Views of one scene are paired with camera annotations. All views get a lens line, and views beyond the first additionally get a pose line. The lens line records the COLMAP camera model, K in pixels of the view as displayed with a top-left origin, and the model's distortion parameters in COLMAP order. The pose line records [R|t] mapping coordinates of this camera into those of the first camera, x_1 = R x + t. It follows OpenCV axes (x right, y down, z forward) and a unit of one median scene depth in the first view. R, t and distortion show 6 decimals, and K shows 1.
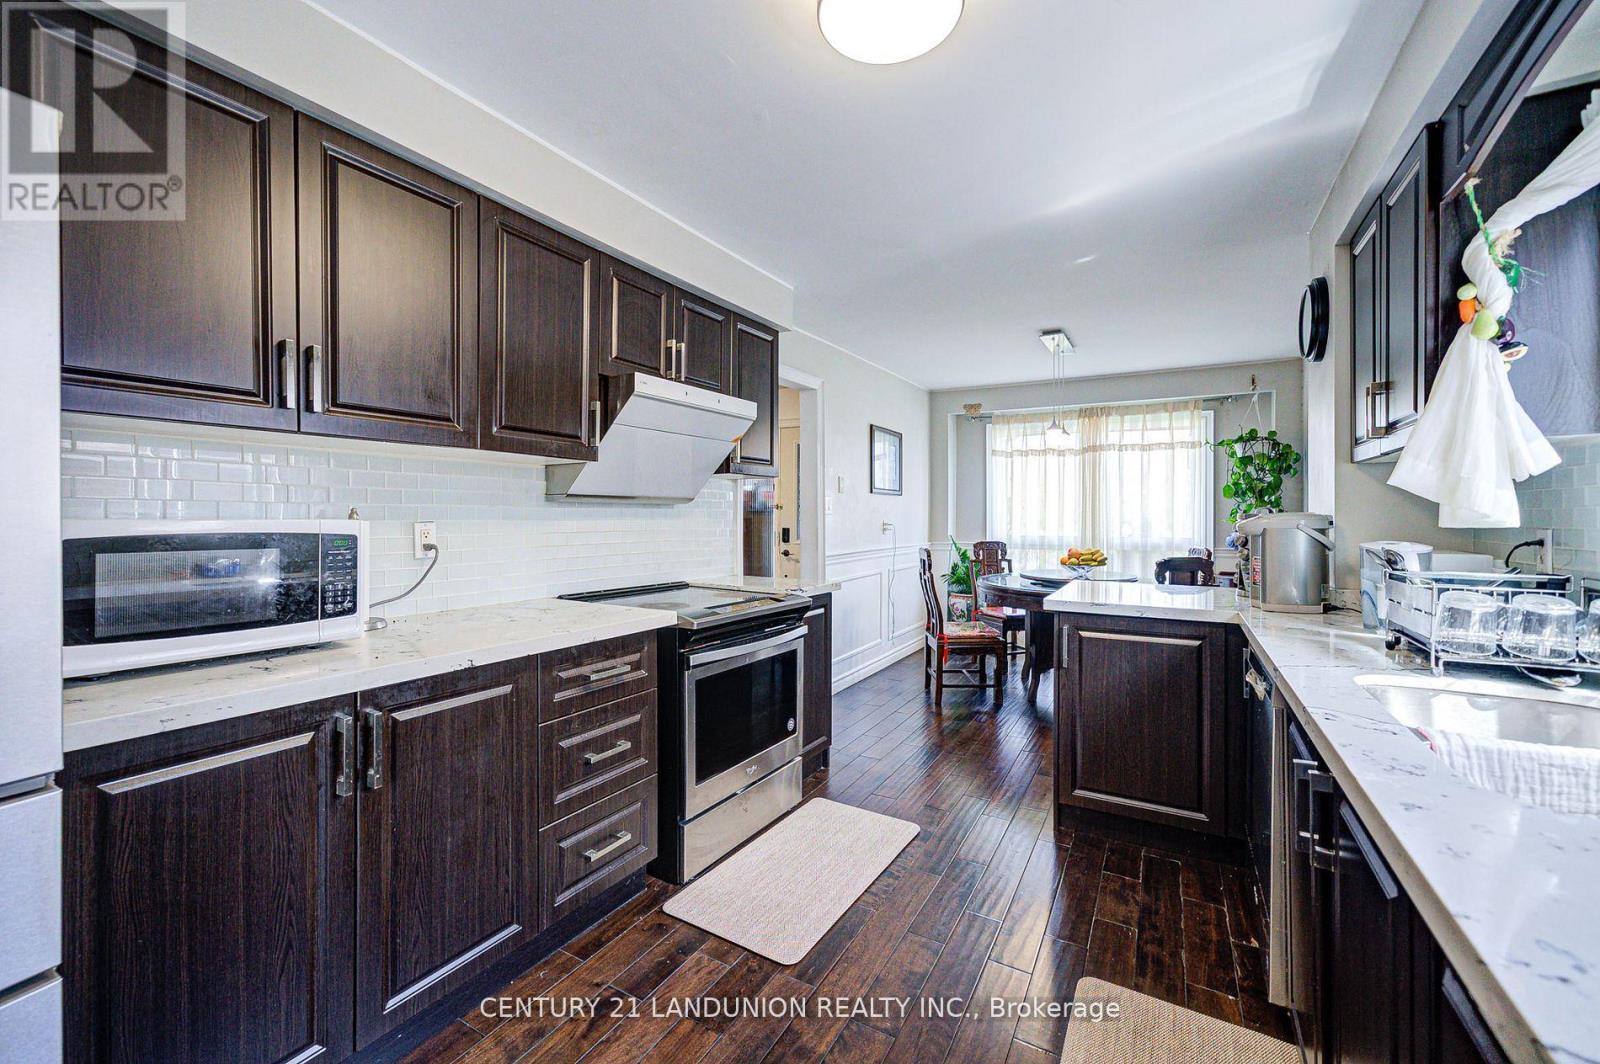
lens RADIAL K [[656.3, 0, 806.4], [0, 656.3, 515.9], [0, 0, 1]] dist [-0.001364, 0.001164]
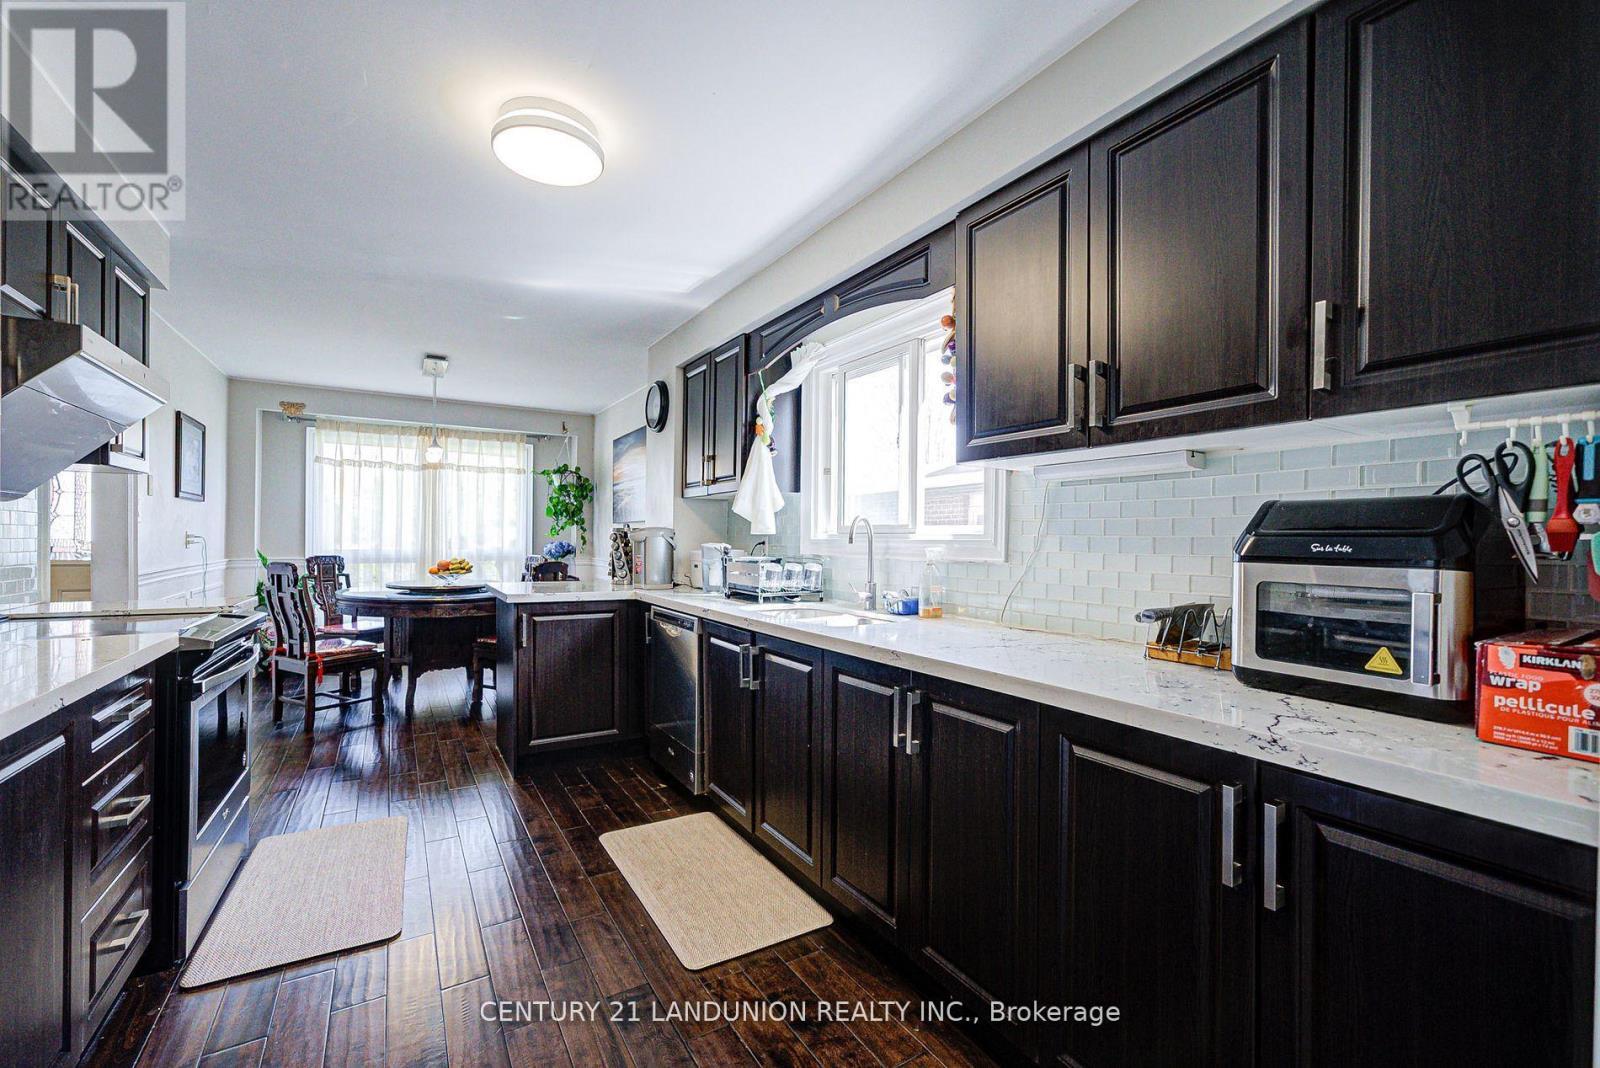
lens RADIAL K [[656.3, 0, 793.0], [0, 656.3, 539.3], [0, 0, 1]] dist [-0.001364, 0.001164]
pose [[0.496226, 0.001155, 0.868193, -0.226785], [-0.009232, 0.999950, 0.003946, 0.007312], [-0.868144, -0.009973, 0.496211, -0.038421]]
